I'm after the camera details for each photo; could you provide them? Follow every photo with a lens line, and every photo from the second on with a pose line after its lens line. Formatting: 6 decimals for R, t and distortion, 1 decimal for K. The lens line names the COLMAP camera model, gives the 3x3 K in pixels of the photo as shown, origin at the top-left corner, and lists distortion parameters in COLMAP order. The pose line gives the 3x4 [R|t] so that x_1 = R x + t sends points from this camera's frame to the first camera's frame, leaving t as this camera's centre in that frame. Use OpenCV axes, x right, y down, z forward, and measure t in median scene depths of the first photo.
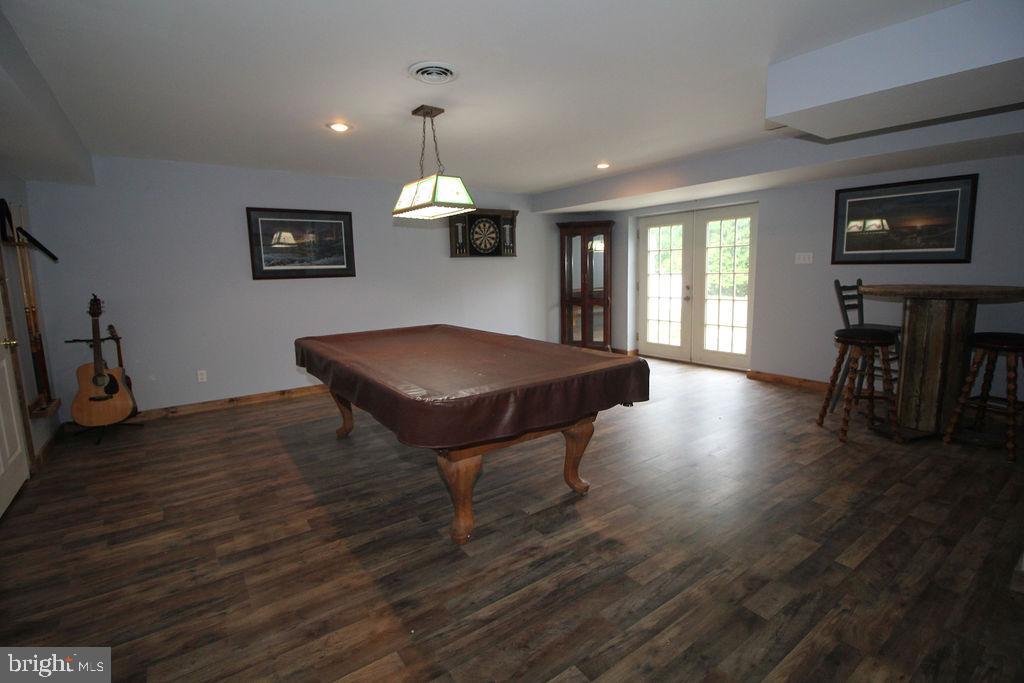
lens RADIAL K [[476.7, 0, 514.0], [0, 476.7, 337.7], [0, 0, 1]] dist [-0.008438, -0.007136]
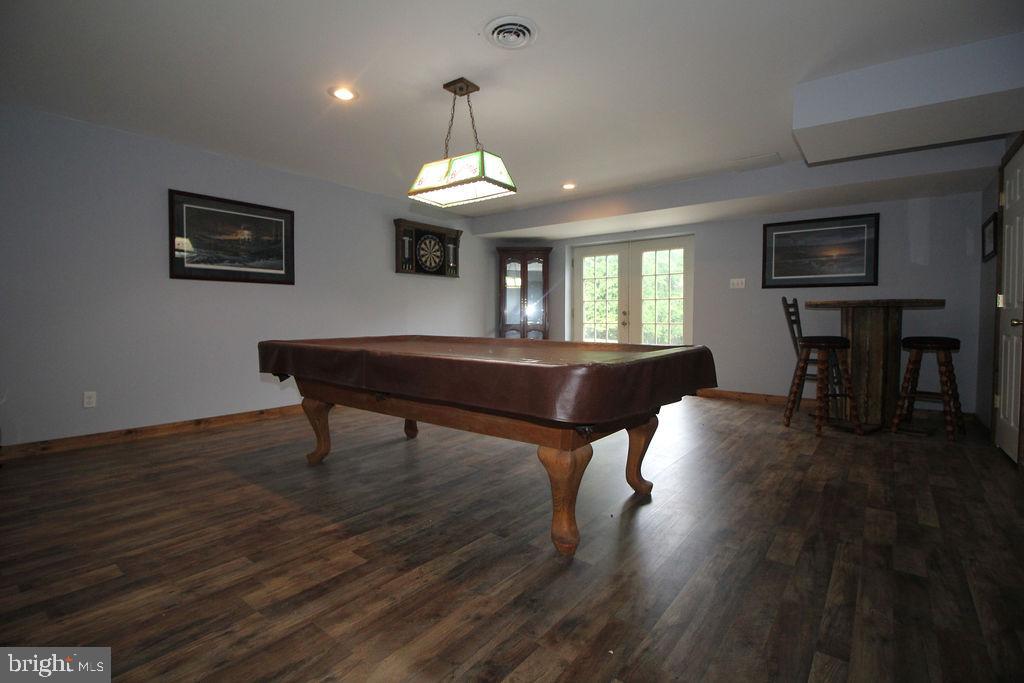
lens RADIAL K [[476.7, 0, 510.8], [0, 476.7, 334.9], [0, 0, 1]] dist [-0.008438, -0.007136]
pose [[0.960916, 0.015021, 0.276431, -0.296671], [0.015350, 0.994100, -0.107377, 0.091768], [-0.276413, 0.107424, 0.955016, 0.123990]]
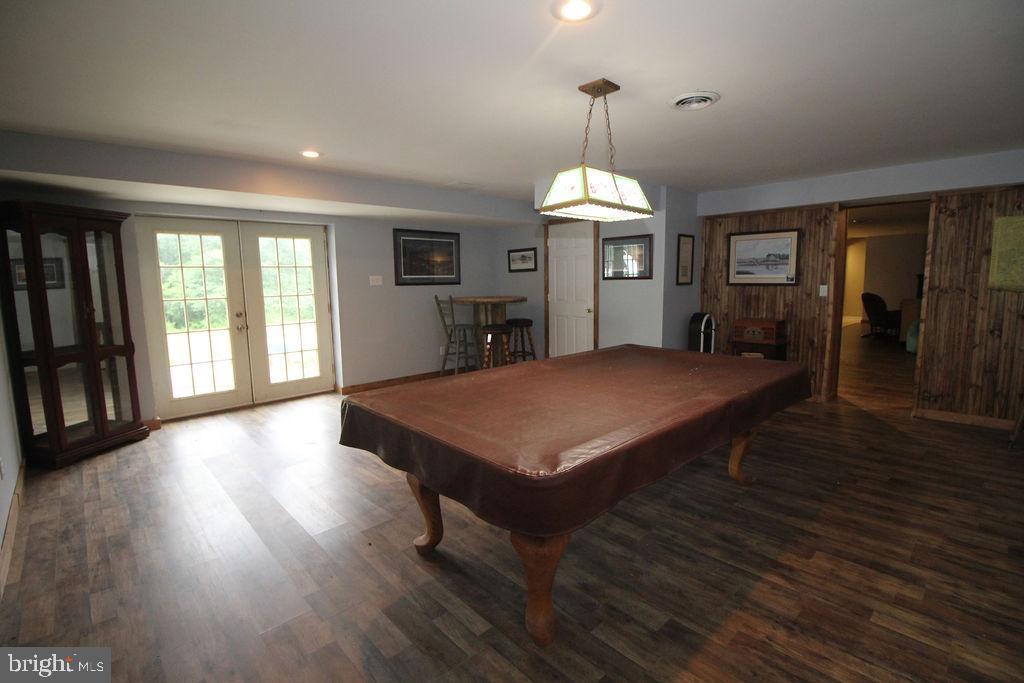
lens RADIAL K [[476.7, 0, 513.6], [0, 476.7, 337.8], [0, 0, 1]] dist [-0.008438, -0.007136]
pose [[-0.129828, -0.099410, 0.986541, -0.874160], [0.158782, 0.980037, 0.119650, -0.160470], [-0.978740, 0.172179, -0.111451, 1.145697]]
